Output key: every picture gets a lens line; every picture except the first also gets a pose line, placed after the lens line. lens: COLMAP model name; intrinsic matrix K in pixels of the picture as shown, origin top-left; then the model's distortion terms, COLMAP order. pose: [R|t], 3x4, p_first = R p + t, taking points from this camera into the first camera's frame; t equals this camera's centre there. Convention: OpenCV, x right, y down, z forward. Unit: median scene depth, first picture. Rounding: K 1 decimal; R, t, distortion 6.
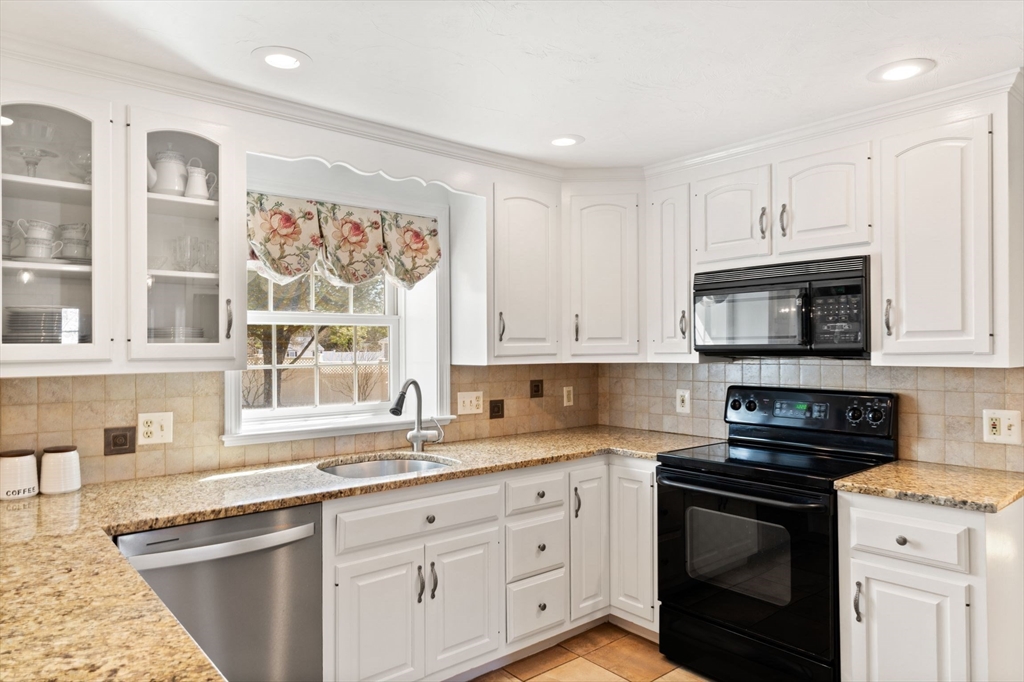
lens RADIAL K [[659.2, 0, 510.6], [0, 659.2, 341.9], [0, 0, 1]] dist [0.005613, 0.001313]
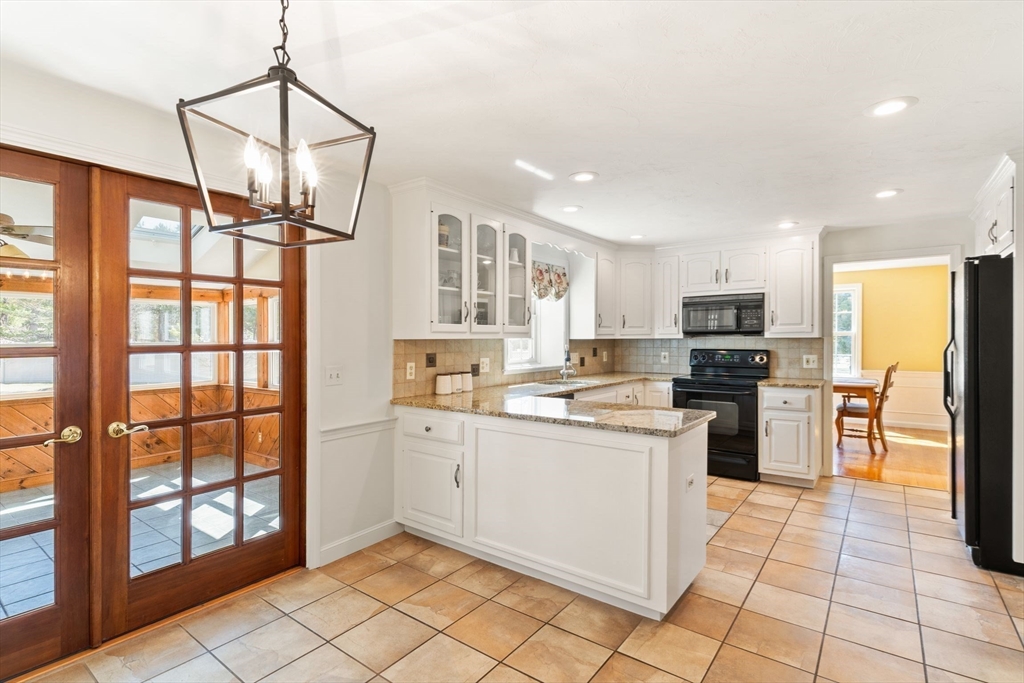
lens RADIAL K [[489.4, 0, 513.3], [0, 489.4, 340.5], [0, 0, 1]] dist [-0.003459, -0.001301]
pose [[0.977424, 0.000520, 0.211285, -0.669631], [-0.003051, 0.999927, 0.011654, 0.025459], [-0.211264, -0.012036, 0.977355, -0.515153]]
